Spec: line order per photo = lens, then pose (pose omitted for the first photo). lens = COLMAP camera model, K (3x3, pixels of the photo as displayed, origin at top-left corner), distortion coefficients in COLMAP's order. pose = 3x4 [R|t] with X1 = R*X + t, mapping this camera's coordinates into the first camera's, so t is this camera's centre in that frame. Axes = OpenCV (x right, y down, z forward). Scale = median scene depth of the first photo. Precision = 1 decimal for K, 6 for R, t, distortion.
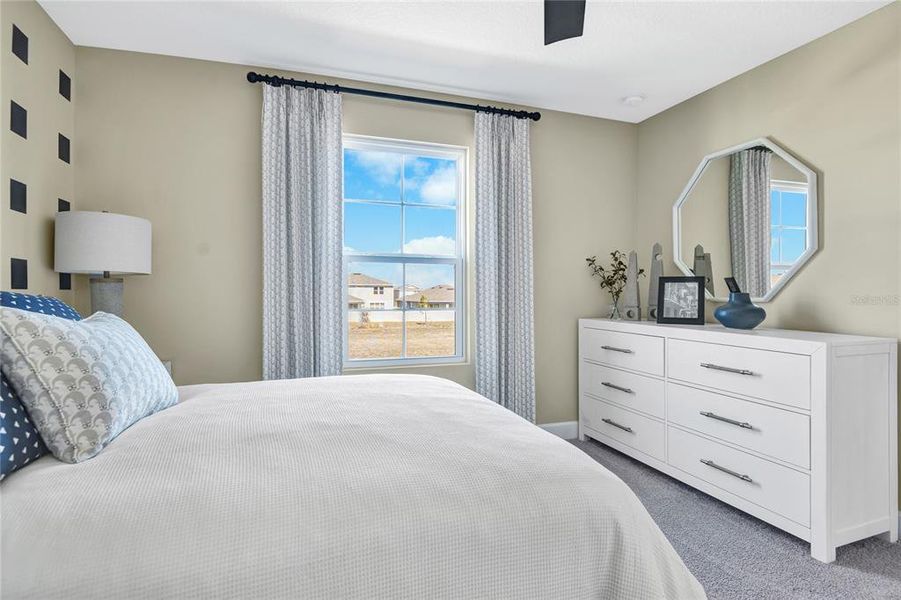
lens RADIAL K [[451.3, 0, 447.8], [0, 451.3, 297.0], [0, 0, 1]] dist [0.059553, -0.067792]
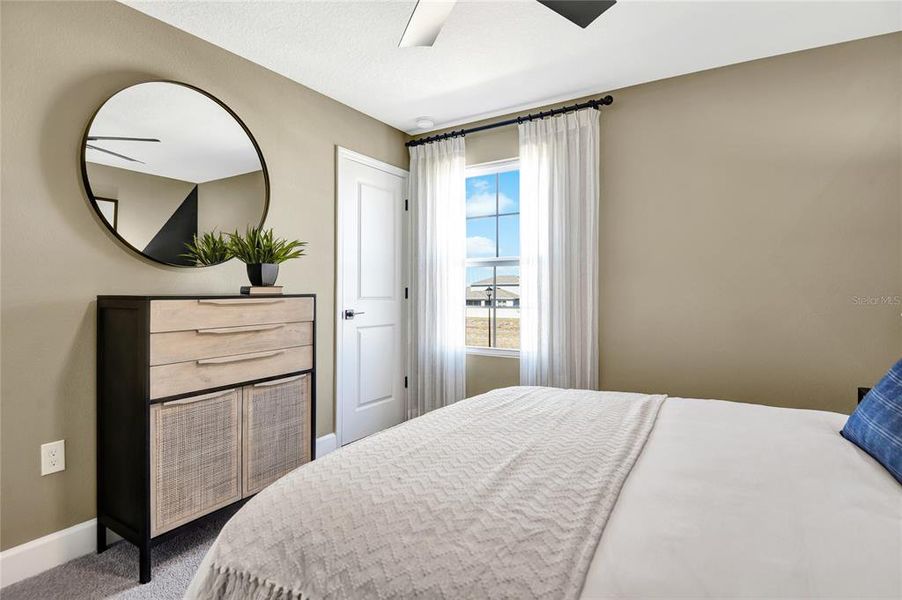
lens RADIAL K [[451.8, 0, 448.3], [0, 451.8, 297.0], [0, 0, 1]] dist [0.059553, -0.067792]
pose [[0.631751, 0.010245, -0.775104, 0.728043], [-0.008159, 0.999945, 0.006566, -0.004394], [0.775128, 0.002176, 0.631800, 0.172881]]
